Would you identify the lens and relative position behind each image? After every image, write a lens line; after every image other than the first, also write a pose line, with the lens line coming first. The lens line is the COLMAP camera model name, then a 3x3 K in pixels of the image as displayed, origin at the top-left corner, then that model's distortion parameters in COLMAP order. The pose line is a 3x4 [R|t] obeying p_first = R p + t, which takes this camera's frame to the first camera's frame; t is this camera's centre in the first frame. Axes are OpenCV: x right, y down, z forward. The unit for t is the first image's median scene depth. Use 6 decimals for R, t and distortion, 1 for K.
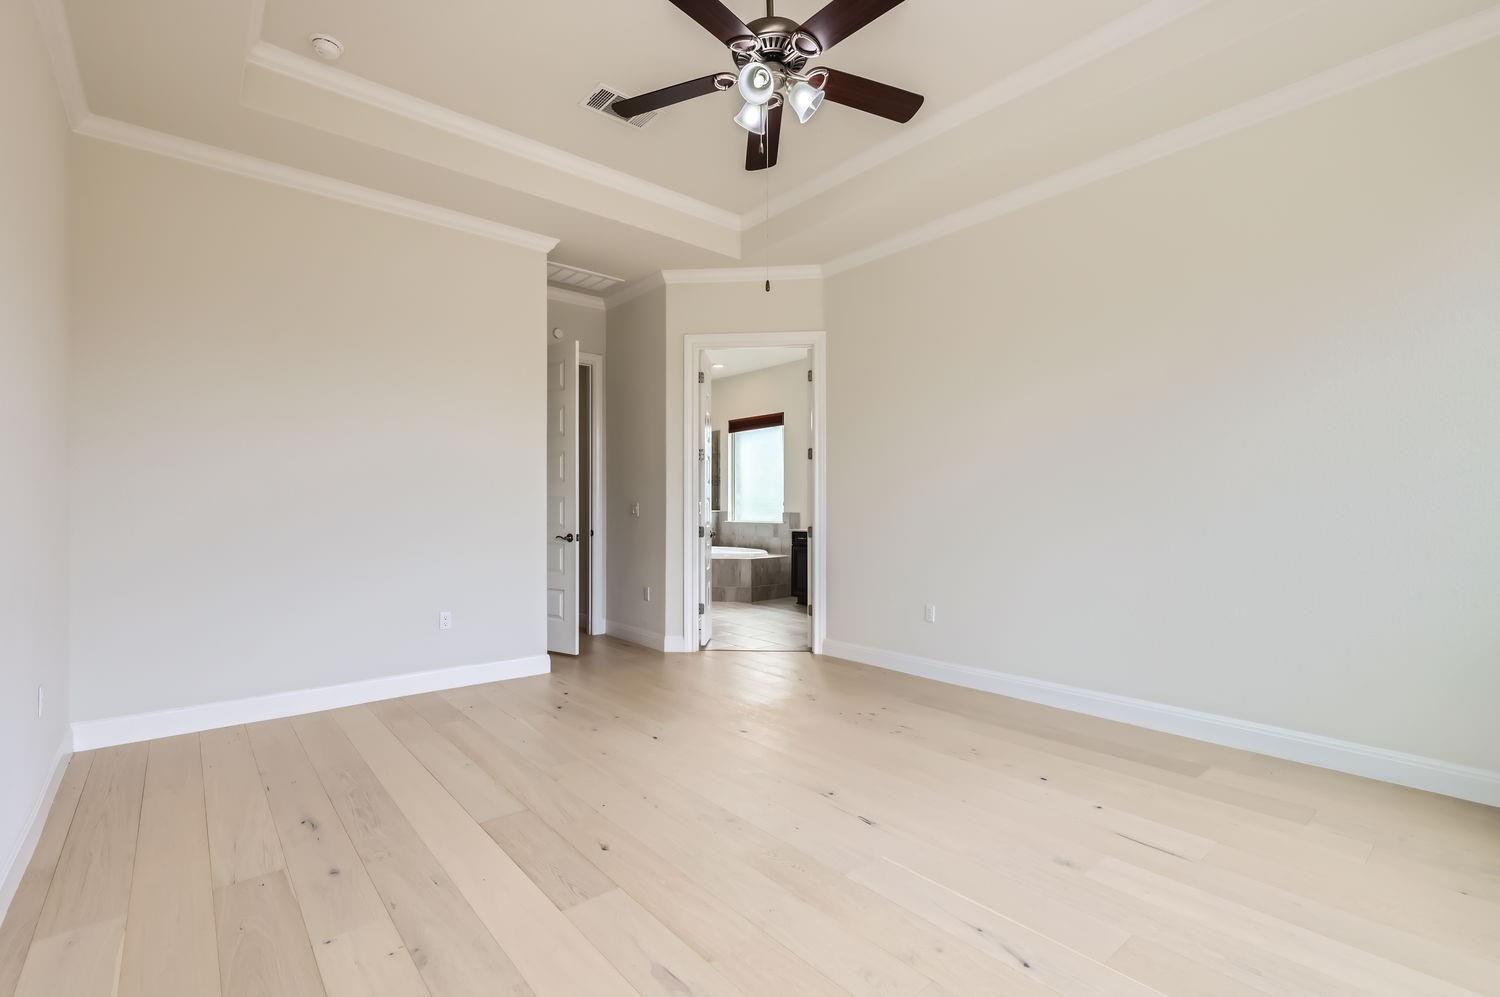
lens RADIAL K [[674.3, 0, 749.7], [0, 674.3, 505.3], [0, 0, 1]] dist [0.002813, -0.000089]
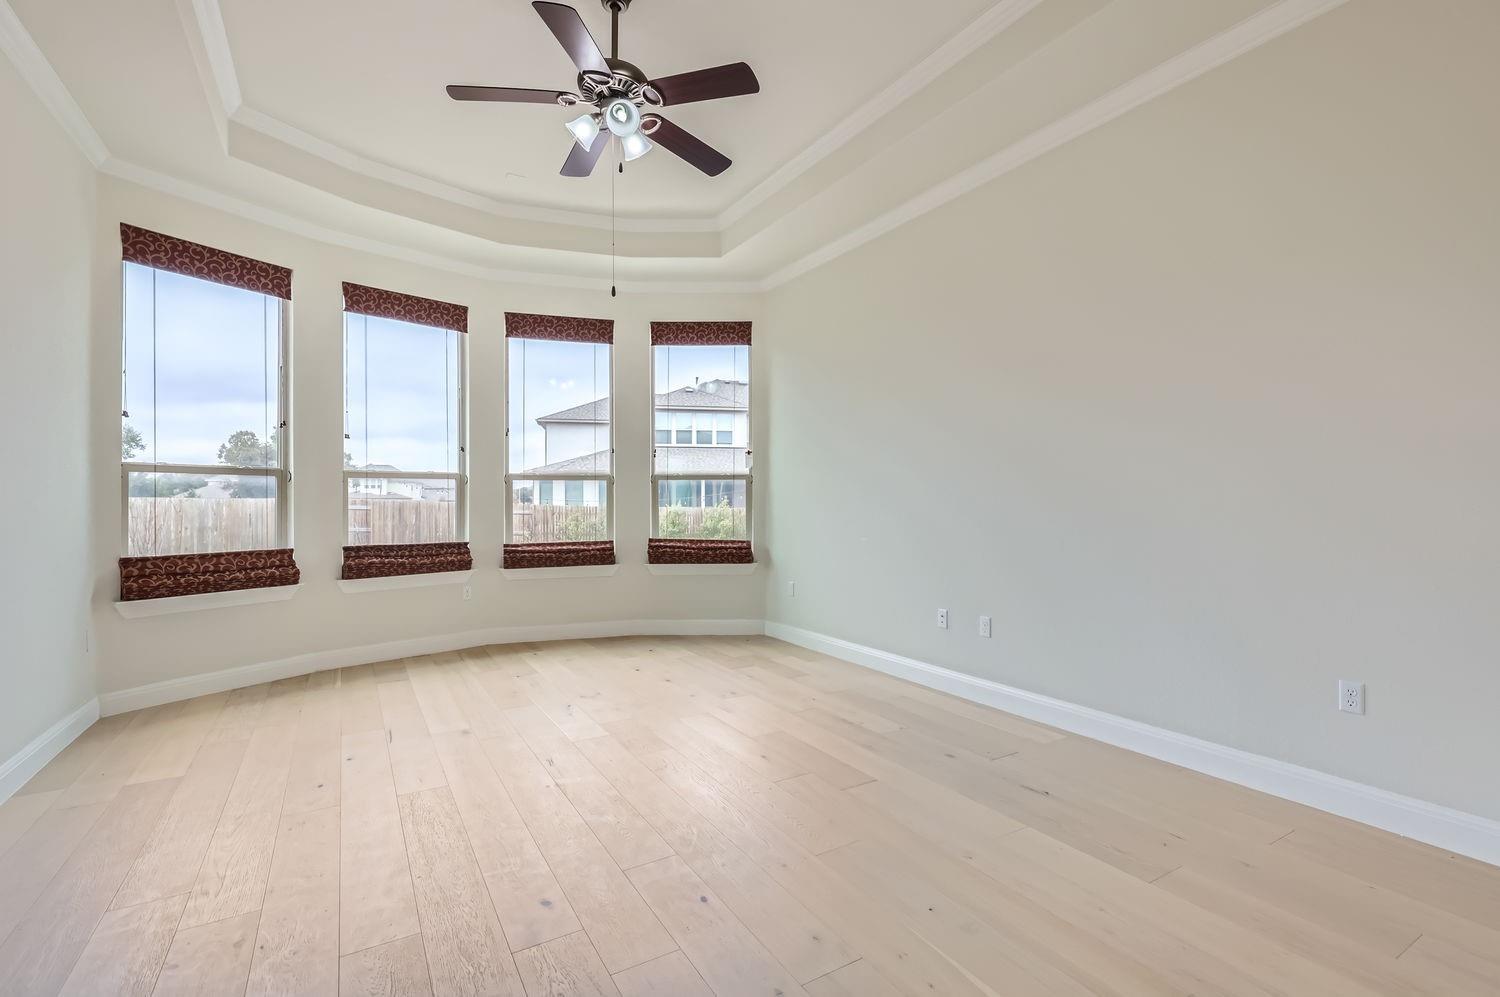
lens RADIAL K [[674.3, 0, 749.7], [0, 674.3, 505.3], [0, 0, 1]] dist [0.002813, -0.000089]
pose [[-0.987473, 0.005604, 0.157686, -0.163069], [0.007081, 0.999936, 0.008807, 0.000915], [-0.157627, 0.009814, -0.987450, 0.940392]]
